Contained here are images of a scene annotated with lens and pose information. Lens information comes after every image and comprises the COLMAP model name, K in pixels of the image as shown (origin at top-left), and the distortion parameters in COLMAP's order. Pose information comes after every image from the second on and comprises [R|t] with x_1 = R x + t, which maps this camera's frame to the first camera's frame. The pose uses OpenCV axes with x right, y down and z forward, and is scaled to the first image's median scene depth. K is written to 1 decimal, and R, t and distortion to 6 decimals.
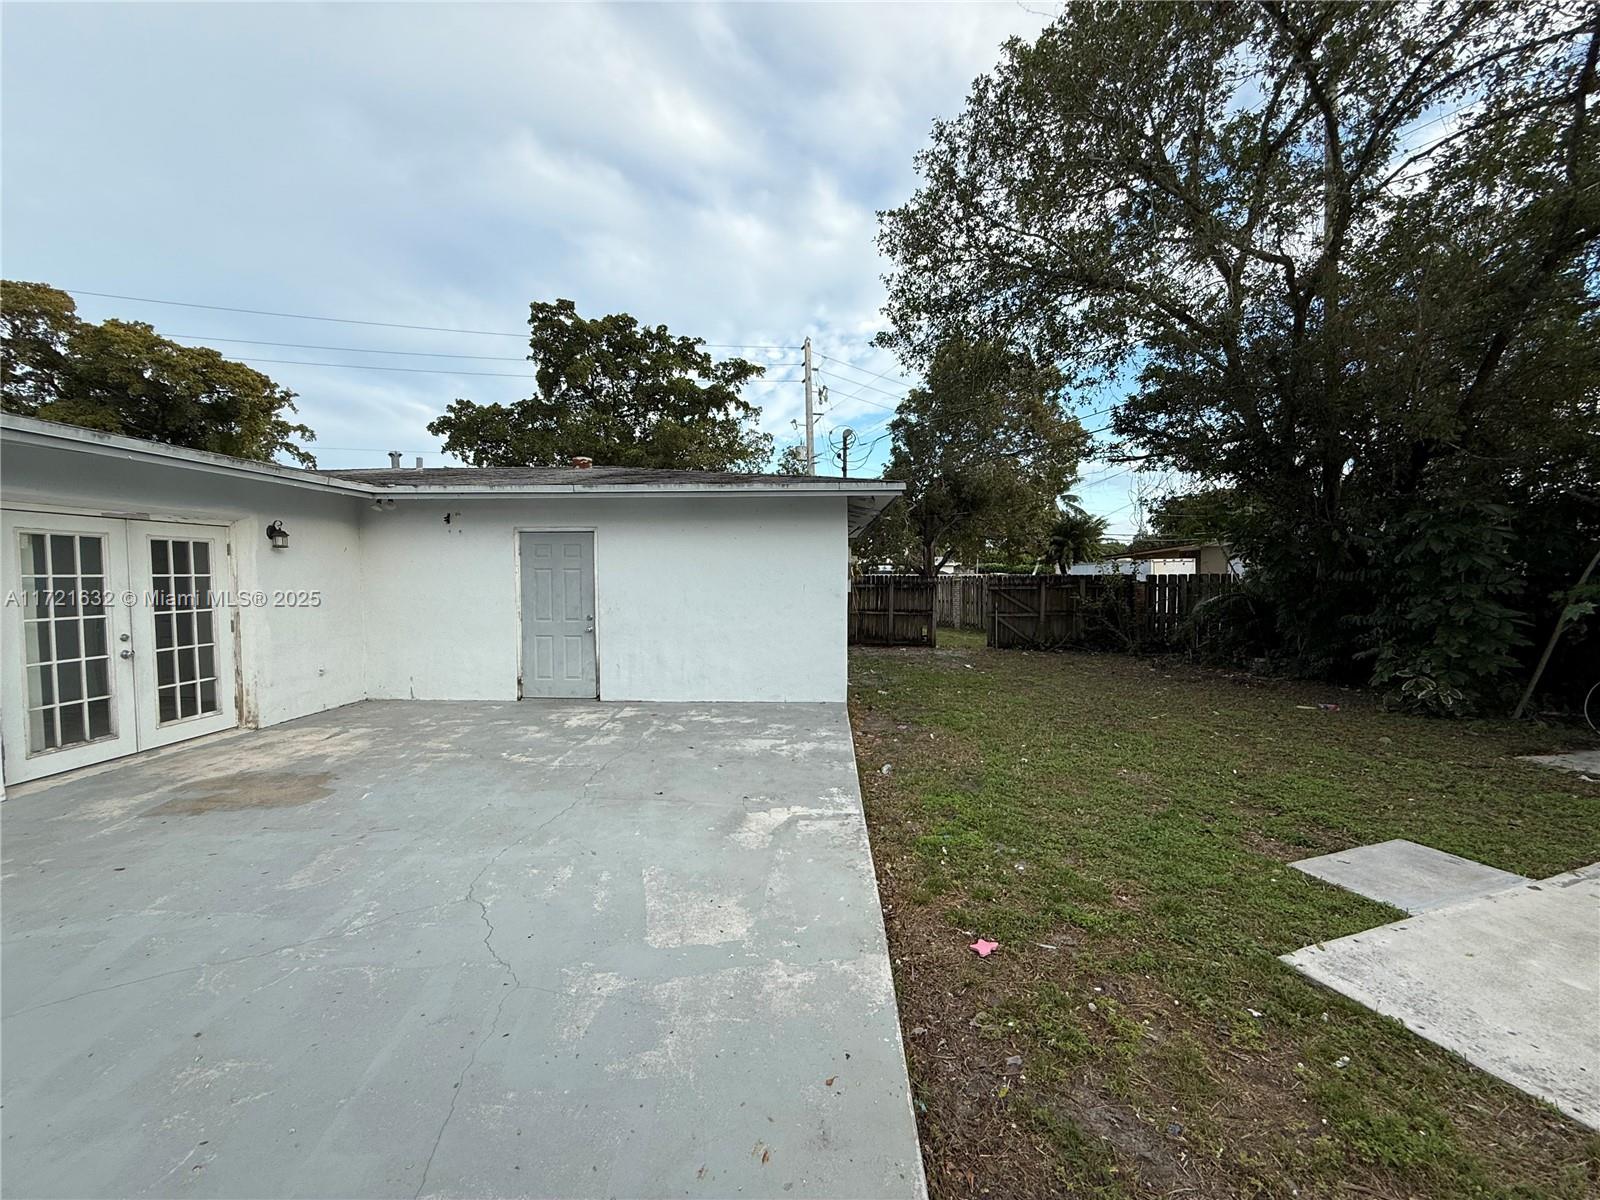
lens RADIAL K [[641.0, 0, 801.3], [0, 641.0, 599.7], [0, 0, 1]] dist [-0.004590, 0.000708]
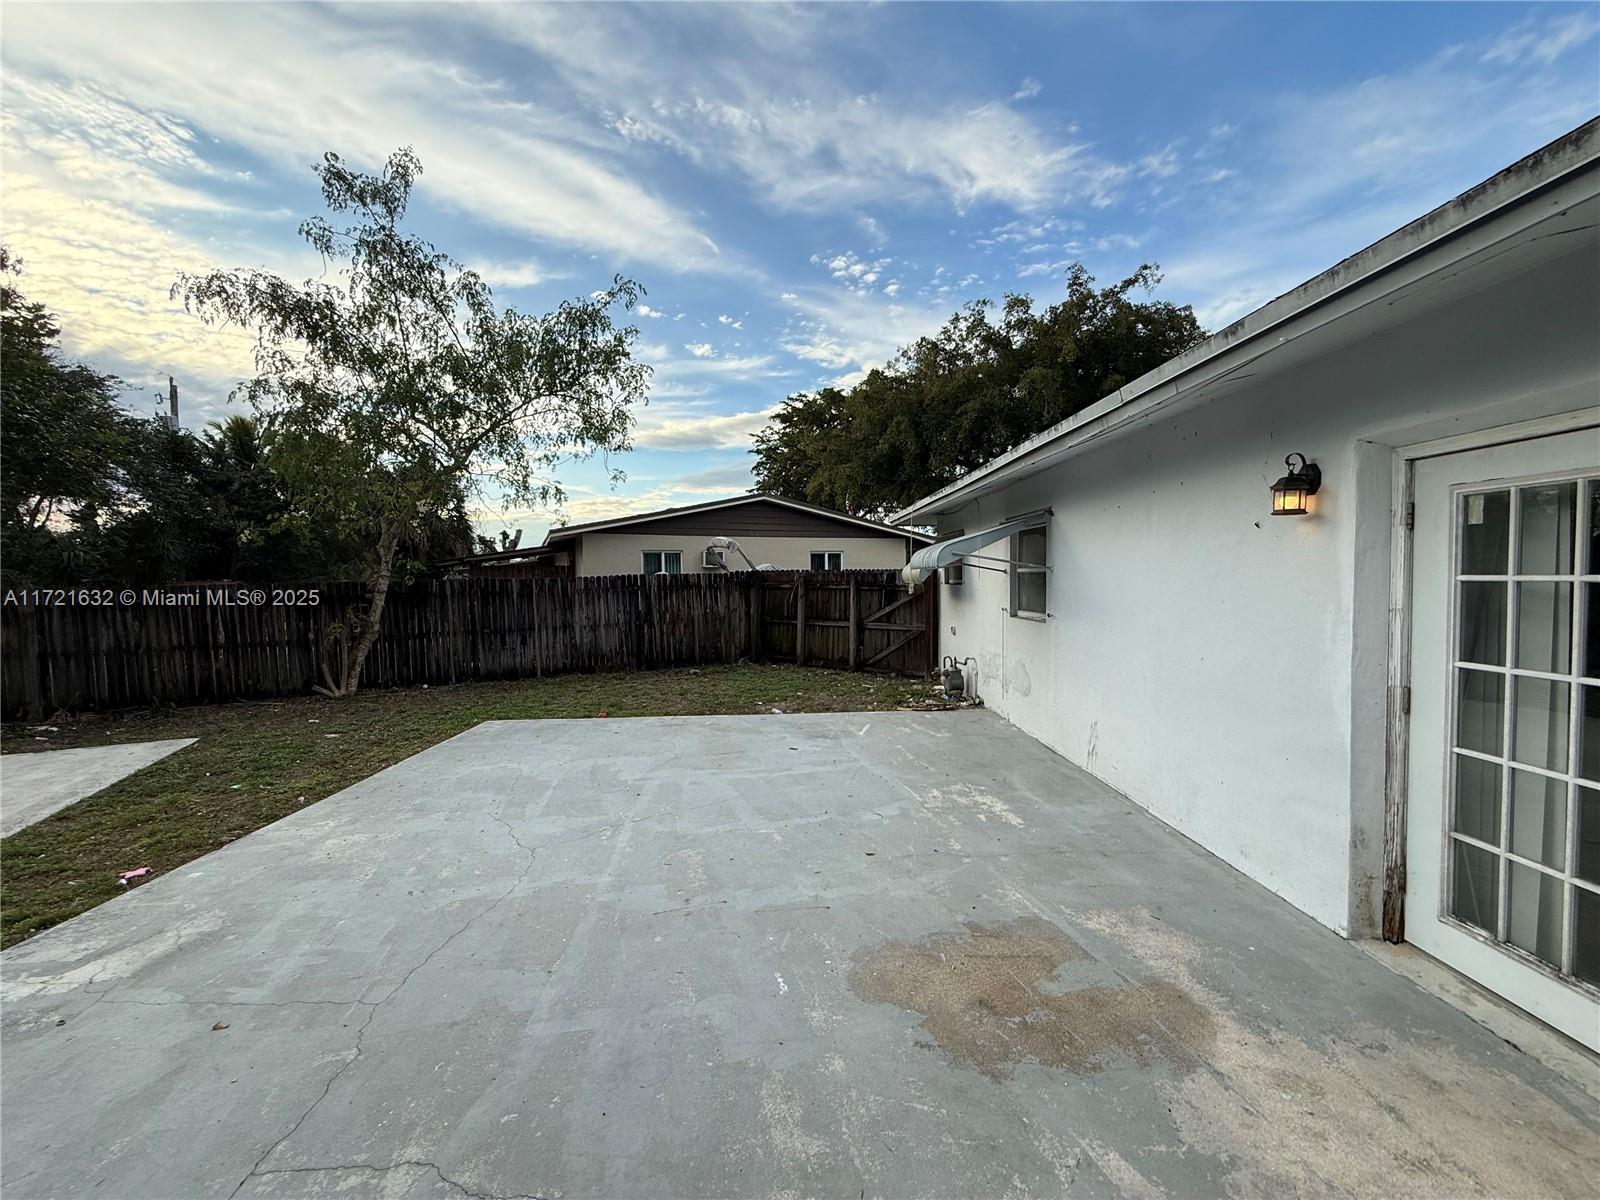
lens RADIAL K [[641.0, 0, 797.3], [0, 641.0, 603.7], [0, 0, 1]] dist [-0.004590, 0.000708]
pose [[-0.998532, 0.018354, -0.050968, -0.783011], [0.014197, 0.996632, 0.080768, -0.079066], [0.052278, 0.079926, -0.995429, 1.781862]]
